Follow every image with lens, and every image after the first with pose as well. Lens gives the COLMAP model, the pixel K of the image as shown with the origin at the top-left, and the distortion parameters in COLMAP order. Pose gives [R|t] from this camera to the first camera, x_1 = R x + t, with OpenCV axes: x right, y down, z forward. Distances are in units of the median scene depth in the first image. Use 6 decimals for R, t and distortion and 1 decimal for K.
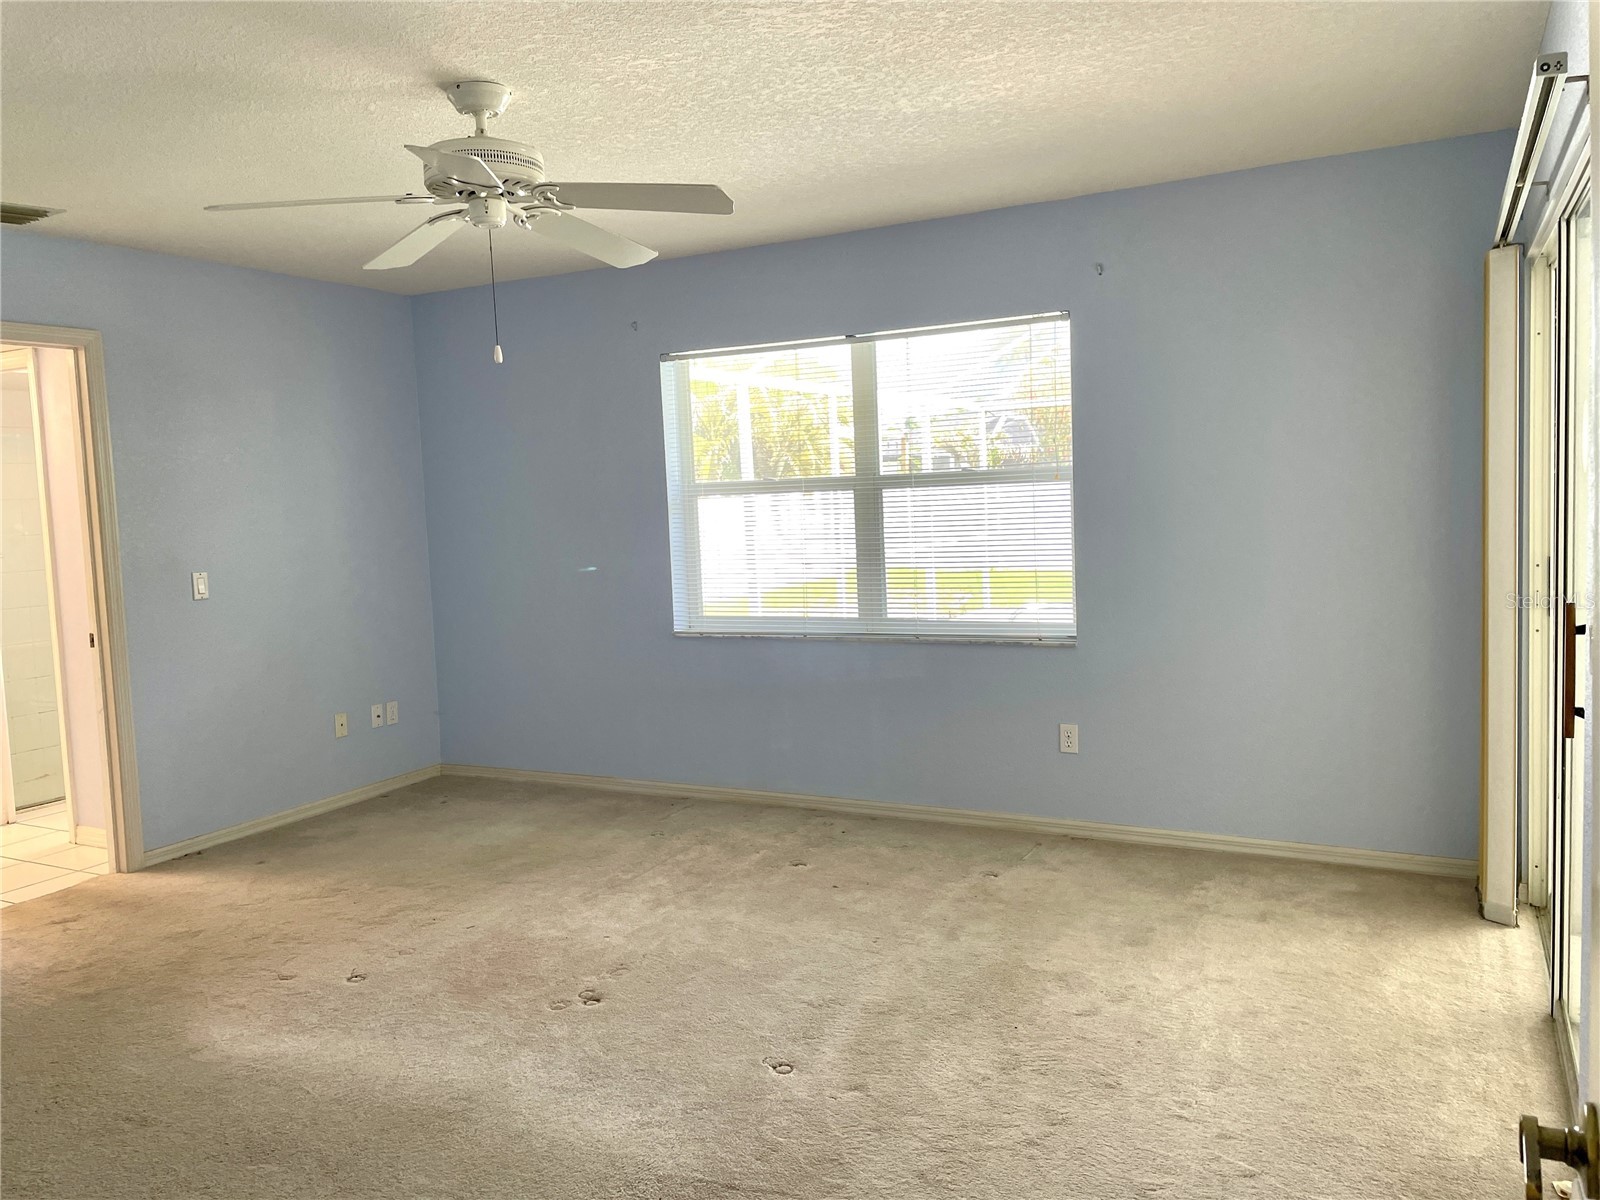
lens RADIAL K [[1175.5, 0, 803.9], [0, 1175.5, 578.9], [0, 0, 1]] dist [0.050647, -0.000047]
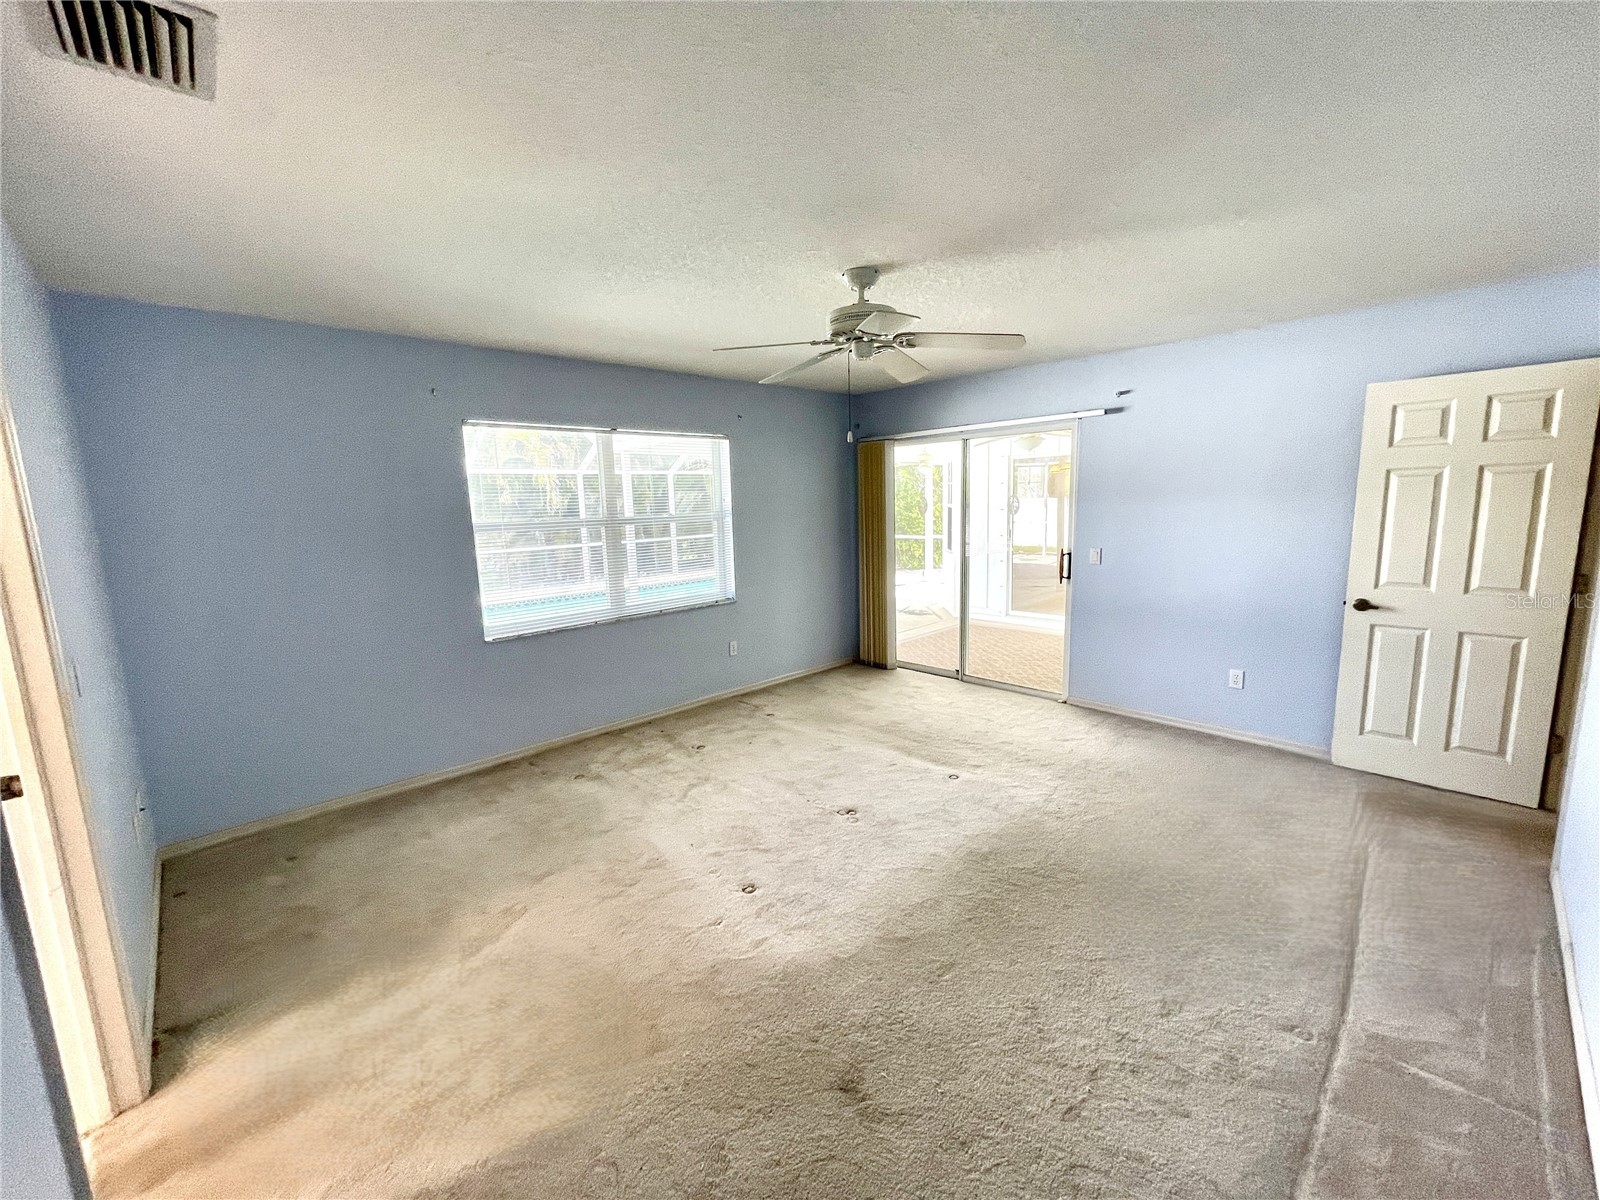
lens RADIAL K [[644.5, 0, 801.1], [0, 644.5, 598.6], [0, 0, 1]] dist [-0.001204, -0.000004]
pose [[0.332668, -0.115886, 0.935896, -0.762372], [0.084963, 0.992068, 0.092641, -0.041955], [-0.939209, 0.048698, 0.339876, 0.512413]]
